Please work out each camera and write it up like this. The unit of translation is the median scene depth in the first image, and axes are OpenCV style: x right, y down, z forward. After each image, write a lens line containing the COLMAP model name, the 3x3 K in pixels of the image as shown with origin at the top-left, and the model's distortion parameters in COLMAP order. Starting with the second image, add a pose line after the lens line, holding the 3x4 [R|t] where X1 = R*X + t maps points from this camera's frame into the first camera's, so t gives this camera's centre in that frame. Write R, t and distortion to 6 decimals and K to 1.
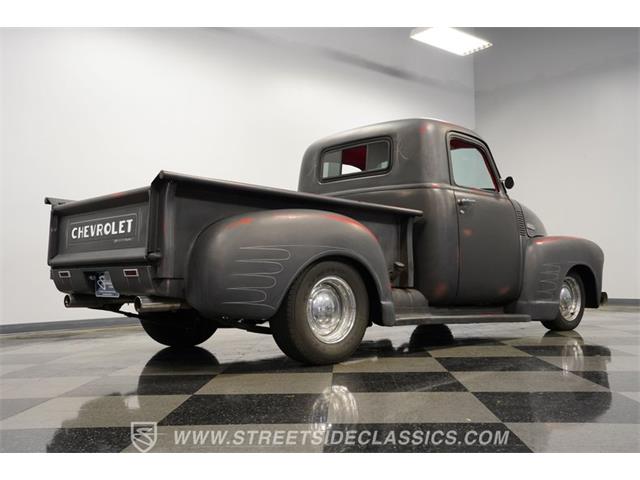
lens RADIAL K [[643.1, 0, 321.0], [0, 643.1, 238.7], [0, 0, 1]] dist [-0.005042, 0.000000]
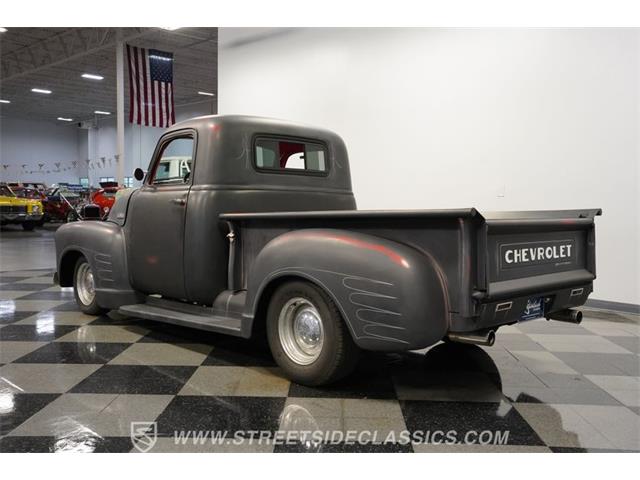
lens RADIAL K [[645.7, 0, 321.6], [0, 645.7, 242.4], [0, 0, 1]] dist [0.003958, 0.000000]
pose [[-0.022097, -0.047569, 0.998624, -1.180539], [-0.064980, 0.996824, 0.046045, -0.048587], [-0.997642, -0.063873, -0.025117, 1.217612]]
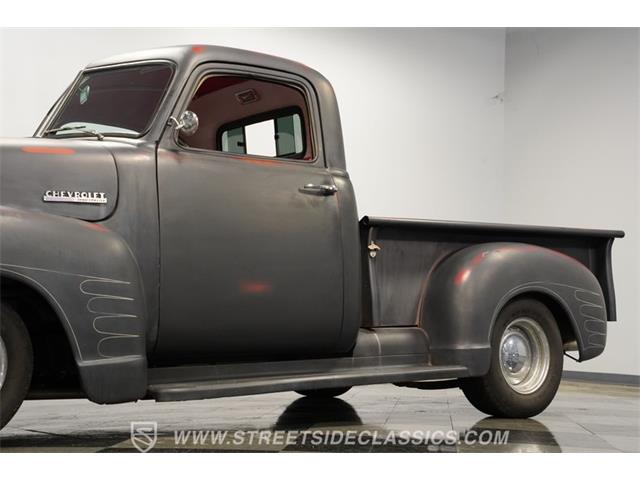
lens RADIAL K [[1035.3, 0, 325.0], [0, 1035.3, 240.2], [0, 0, 1]] dist [0.341309, 0.000000]
pose [[-0.997703, 0.000618, 0.067743, -0.133707], [-0.008336, 0.991240, -0.131807, 0.149520], [-0.067231, -0.132068, -0.988958, 2.541555]]
